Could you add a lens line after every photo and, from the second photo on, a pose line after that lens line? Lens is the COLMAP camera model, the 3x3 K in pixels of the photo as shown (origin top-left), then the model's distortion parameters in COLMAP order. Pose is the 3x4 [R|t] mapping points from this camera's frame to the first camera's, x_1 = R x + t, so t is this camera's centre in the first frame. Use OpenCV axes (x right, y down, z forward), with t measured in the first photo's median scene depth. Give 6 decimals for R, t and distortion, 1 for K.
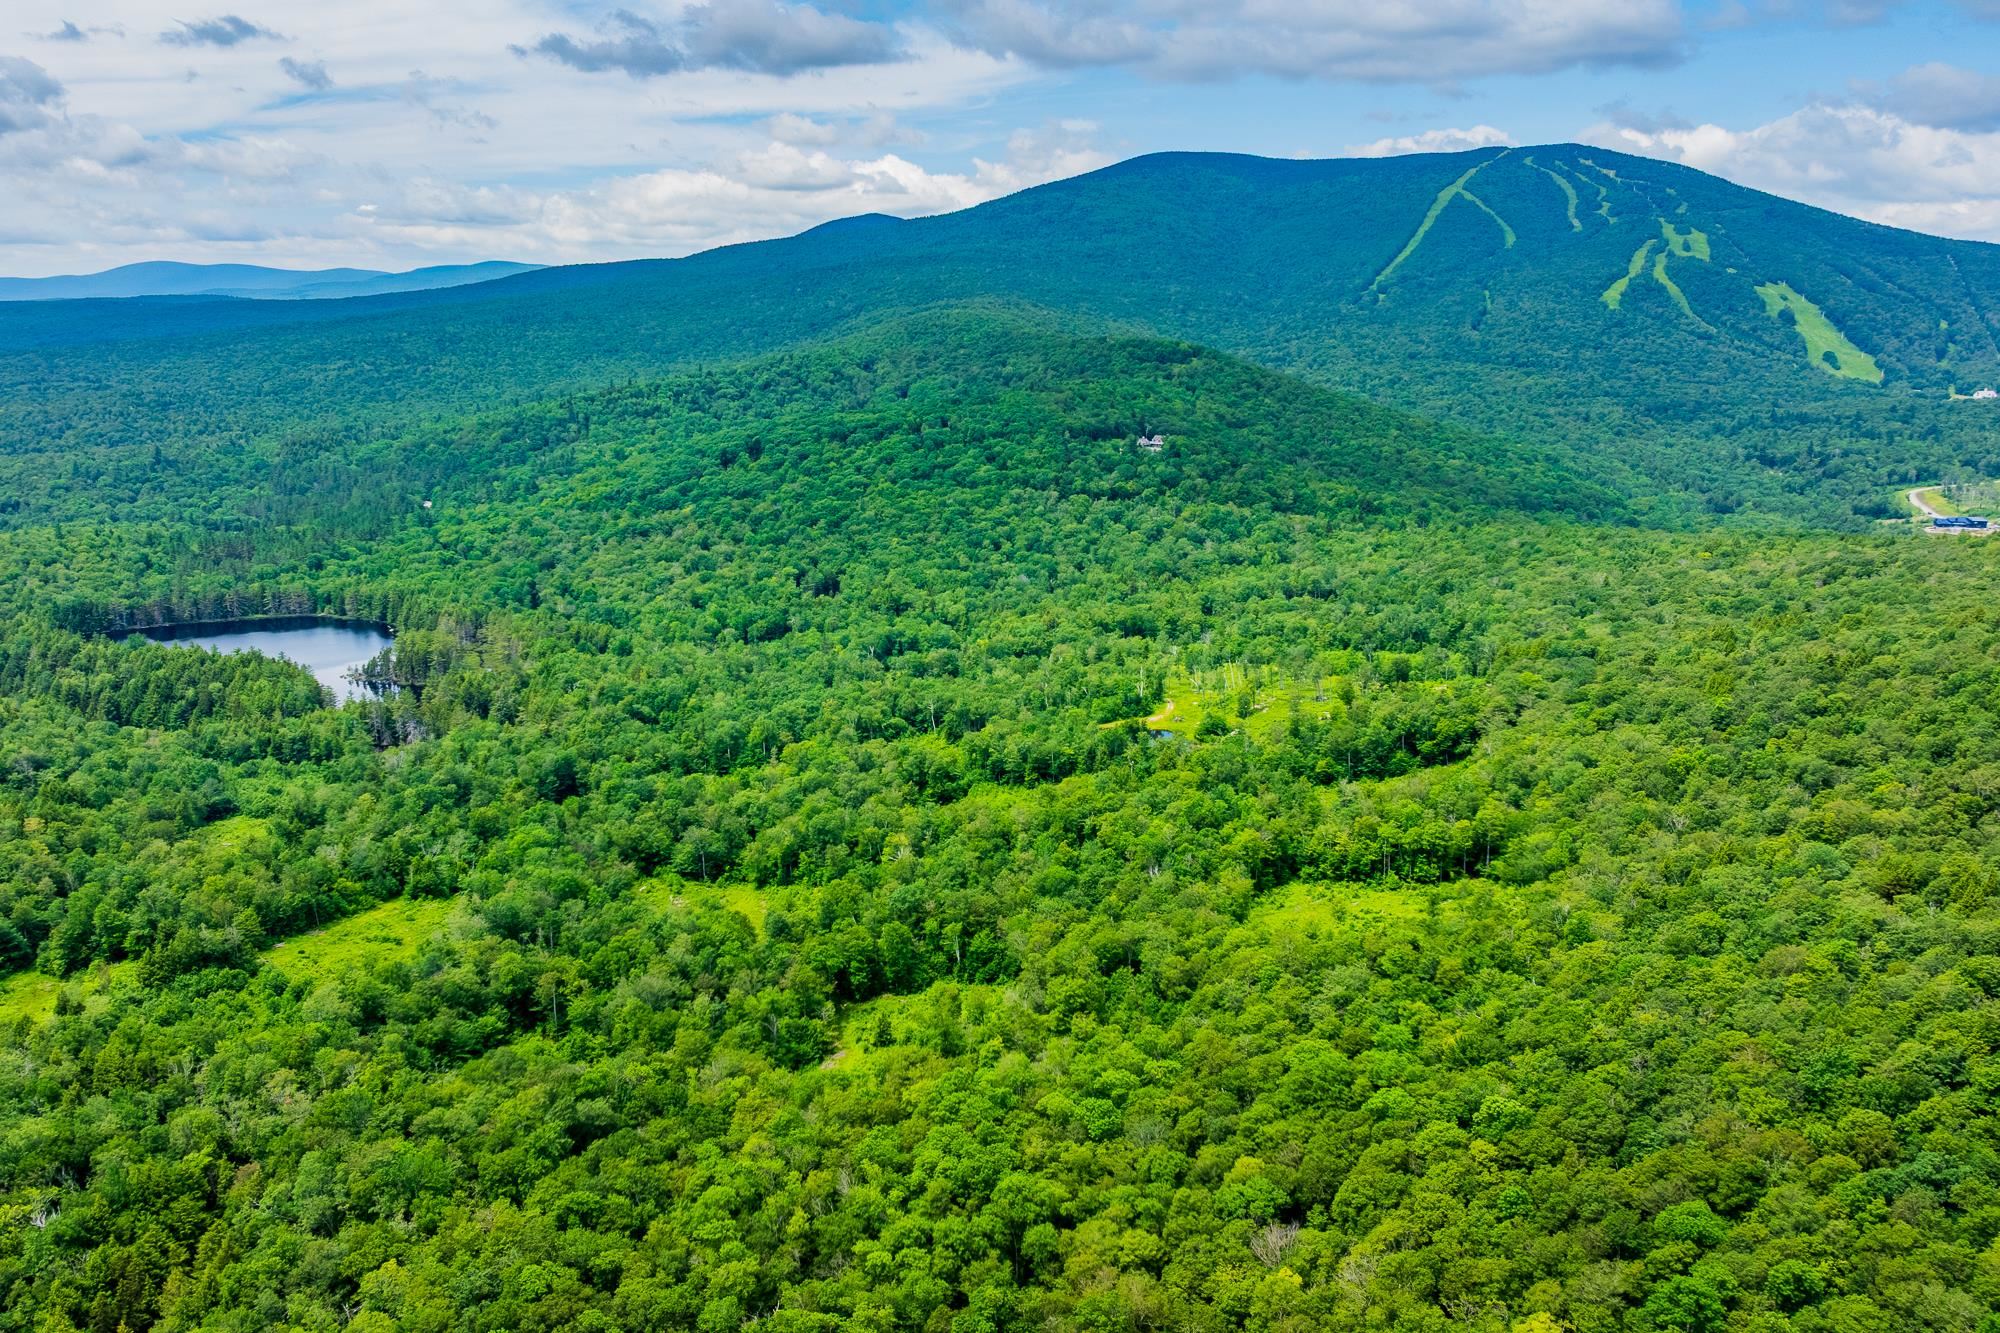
lens RADIAL K [[1662.4, 0, 924.5], [0, 1662.4, 663.6], [0, 0, 1]] dist [-0.011436, -0.023748]
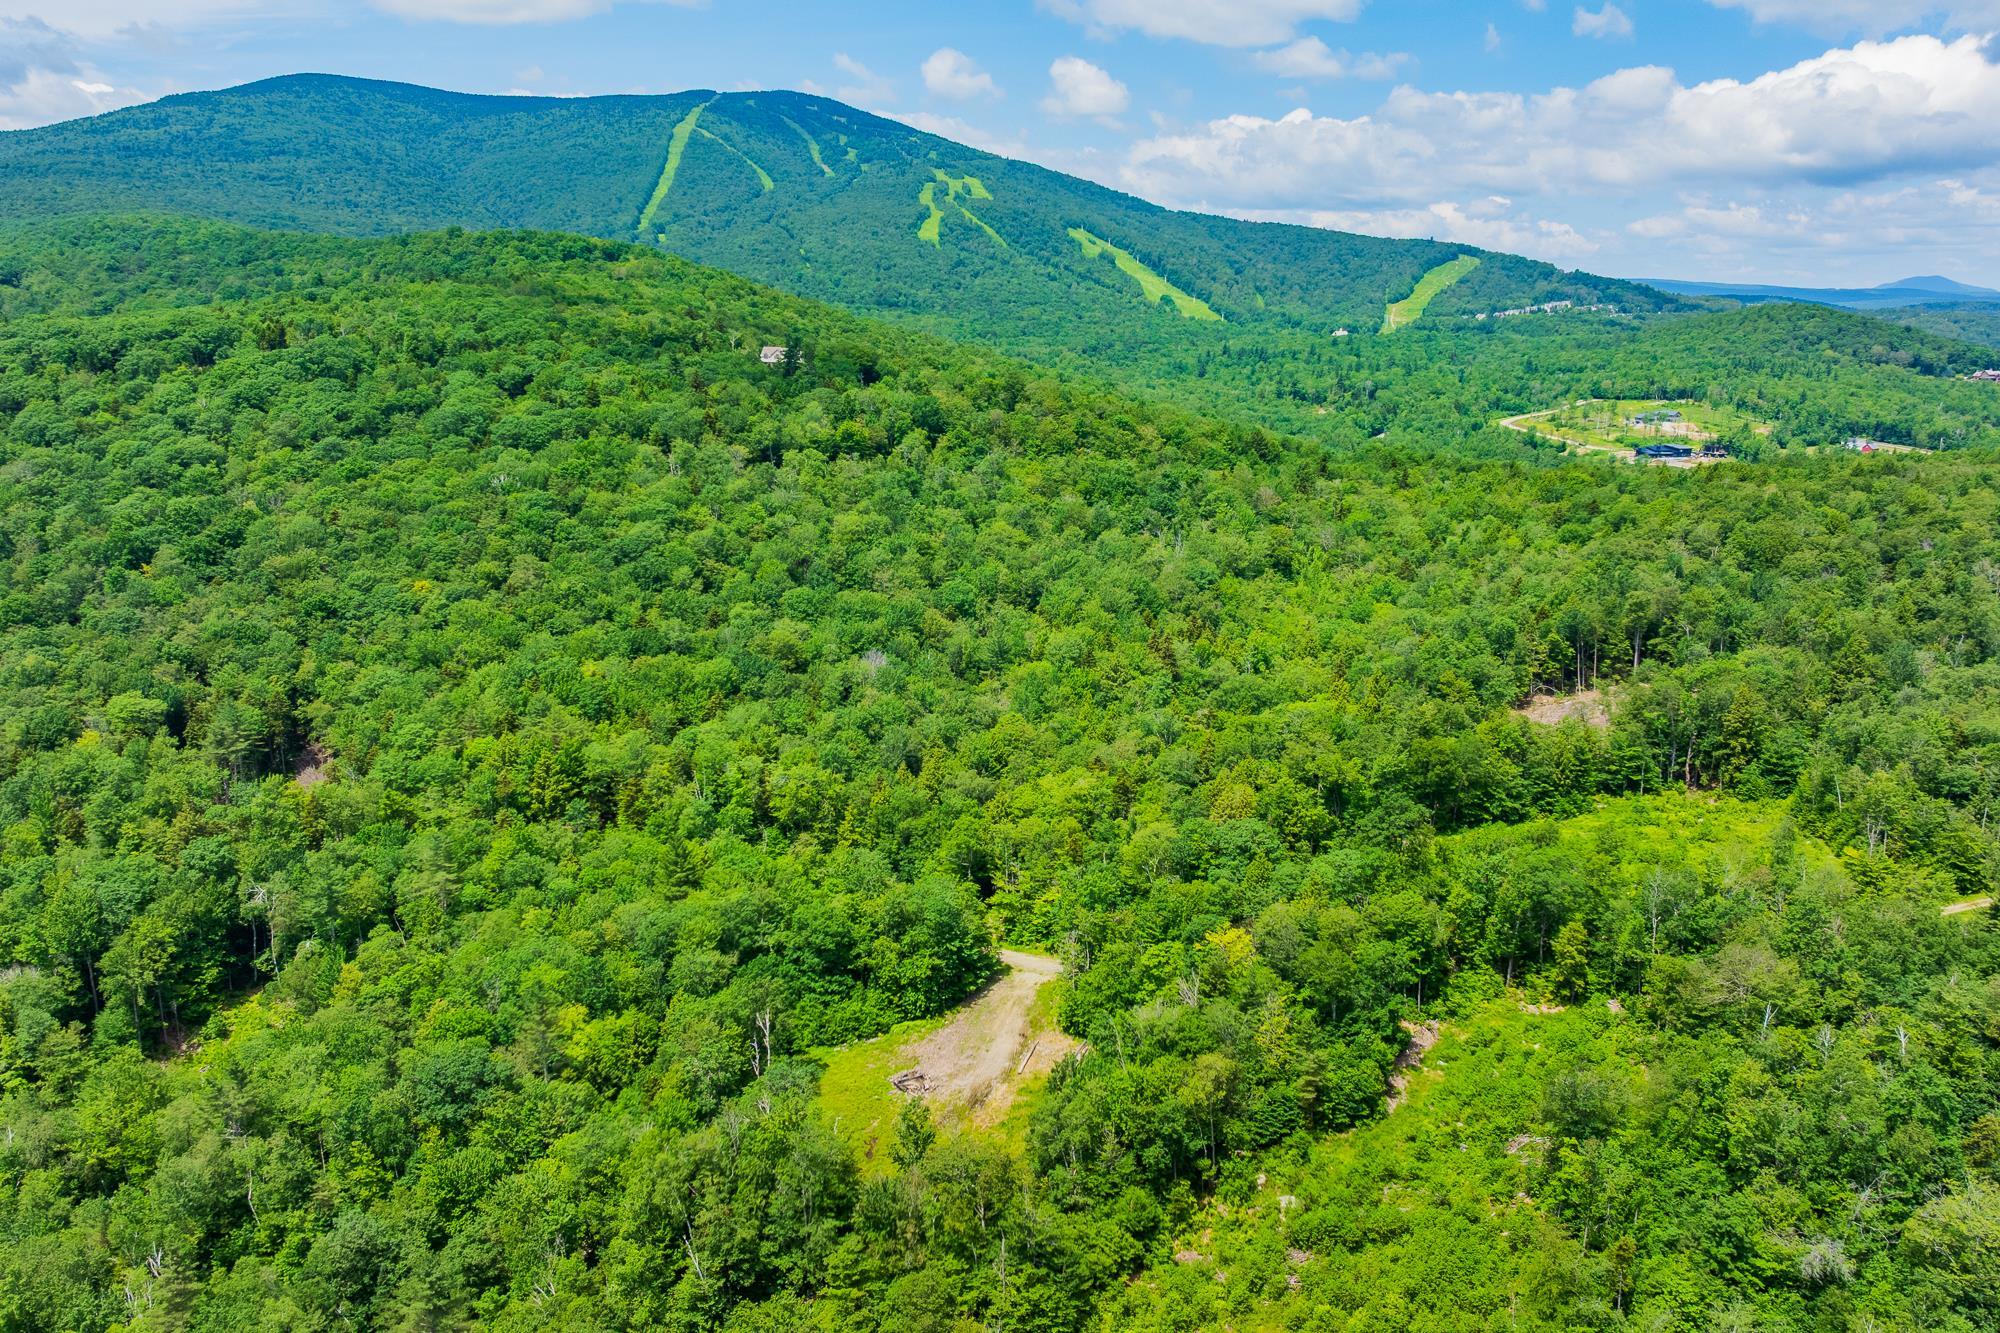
lens RADIAL K [[1662.4, 0, 1013.0], [0, 1662.4, 663.2], [0, 0, 1]] dist [-0.011436, -0.023748]
pose [[0.842130, -0.107620, 0.528427, -0.099139], [0.105767, 0.993815, 0.033845, -0.052701], [-0.528801, 0.027388, 0.848304, 0.581144]]
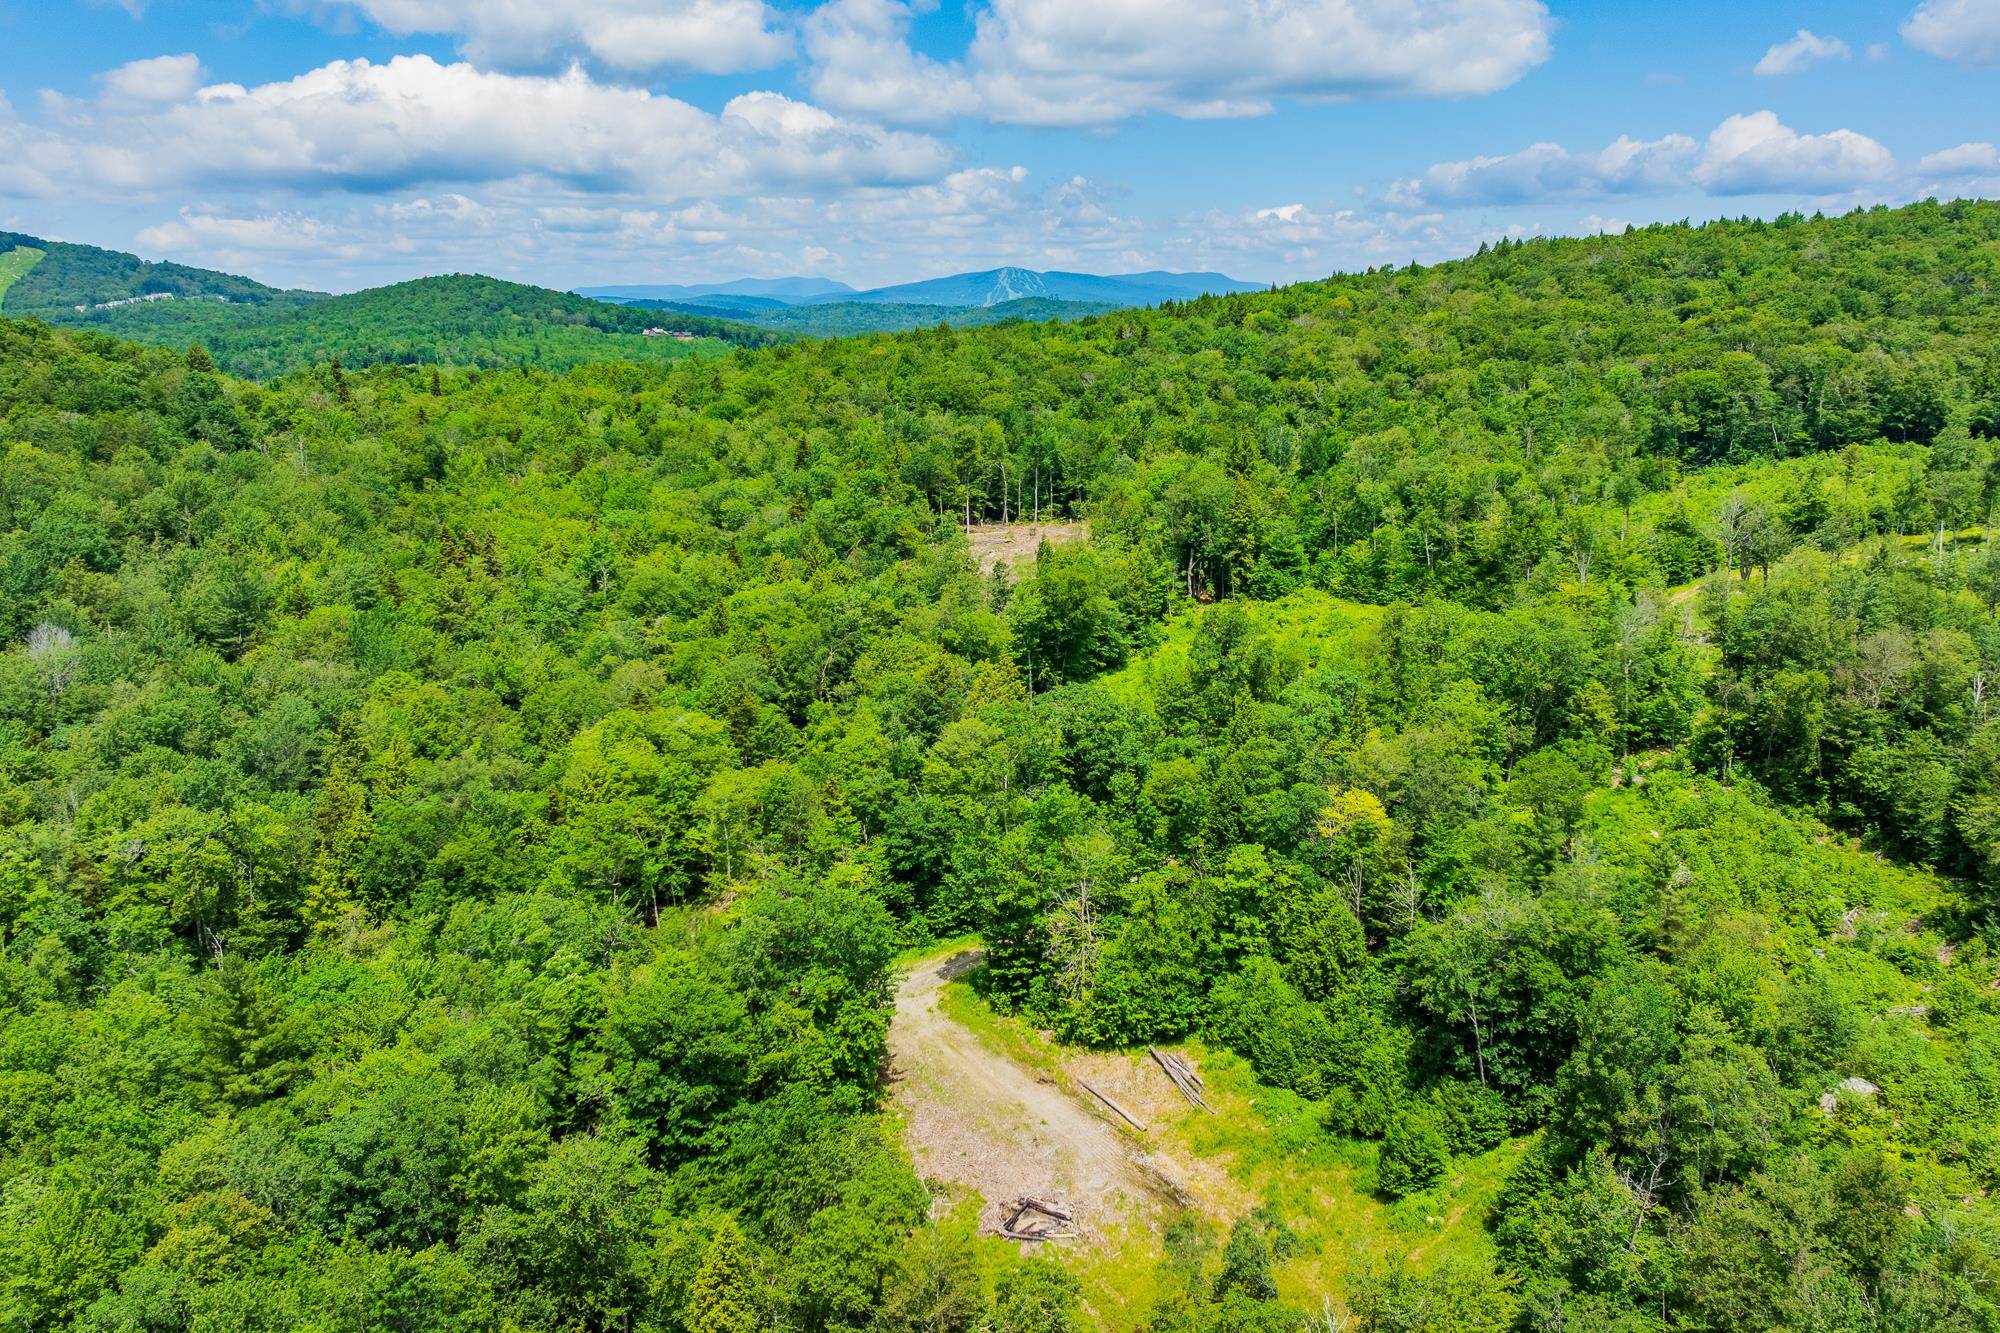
lens RADIAL K [[1662.4, 0, 1016.9], [0, 1662.4, 656.7], [0, 0, 1]] dist [-0.011436, -0.023748]
pose [[0.170134, -0.203461, 0.964188, -0.103799], [0.225833, 0.960462, 0.162826, -0.048897], [-0.959194, 0.190043, 0.209355, 0.737720]]
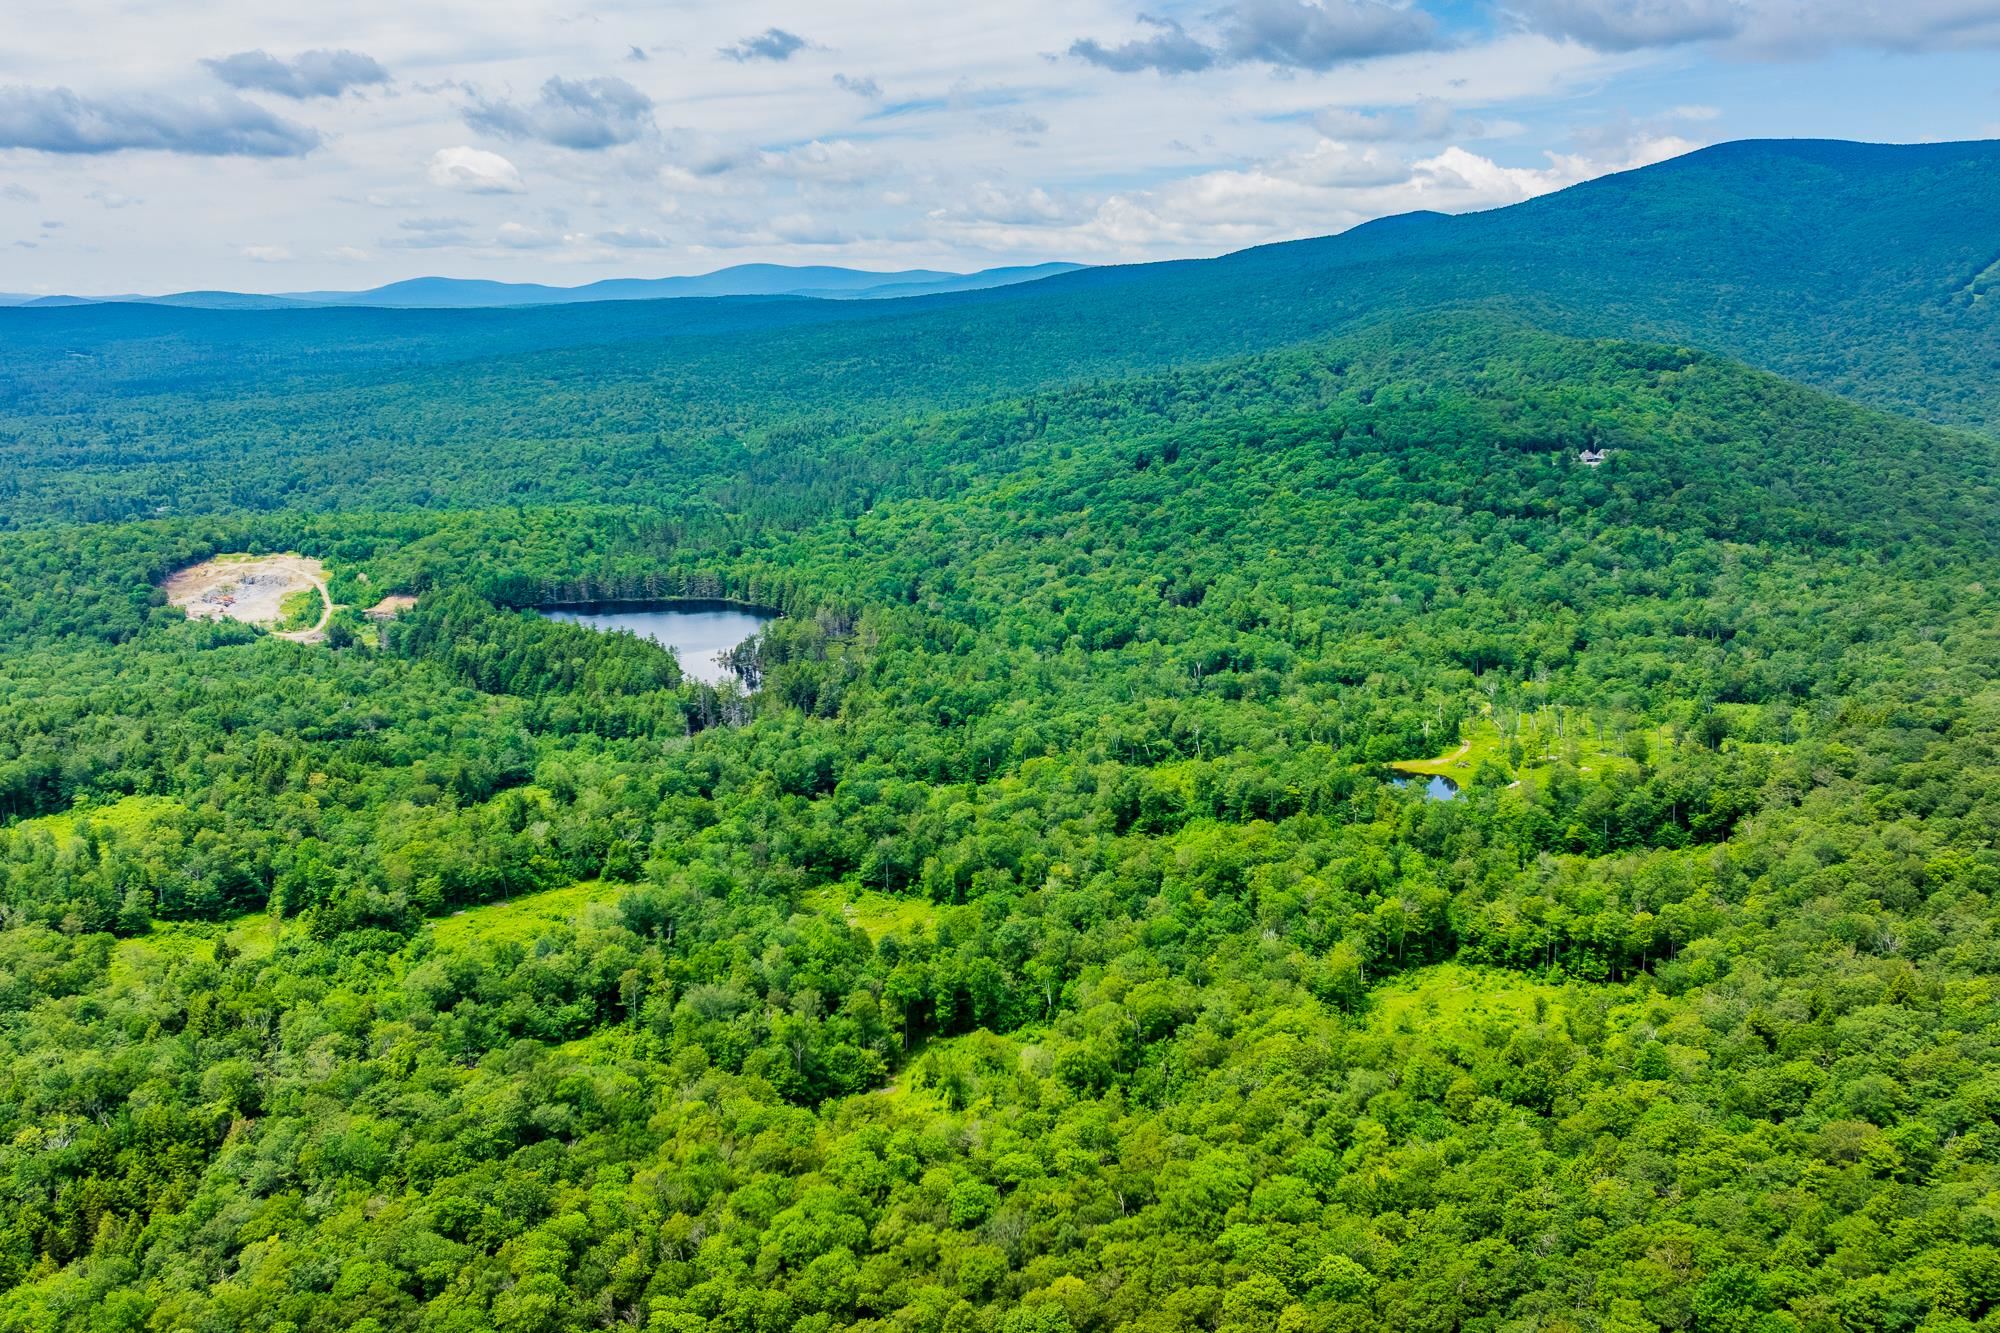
lens RADIAL K [[1662.4, 0, 983.4], [0, 1662.4, 677.9], [0, 0, 1]] dist [-0.011436, -0.023748]
pose [[0.956095, 0.064377, -0.285897, 0.094866], [-0.062007, 0.997925, 0.017346, -0.007828], [0.286420, 0.001143, 0.958103, 0.036019]]
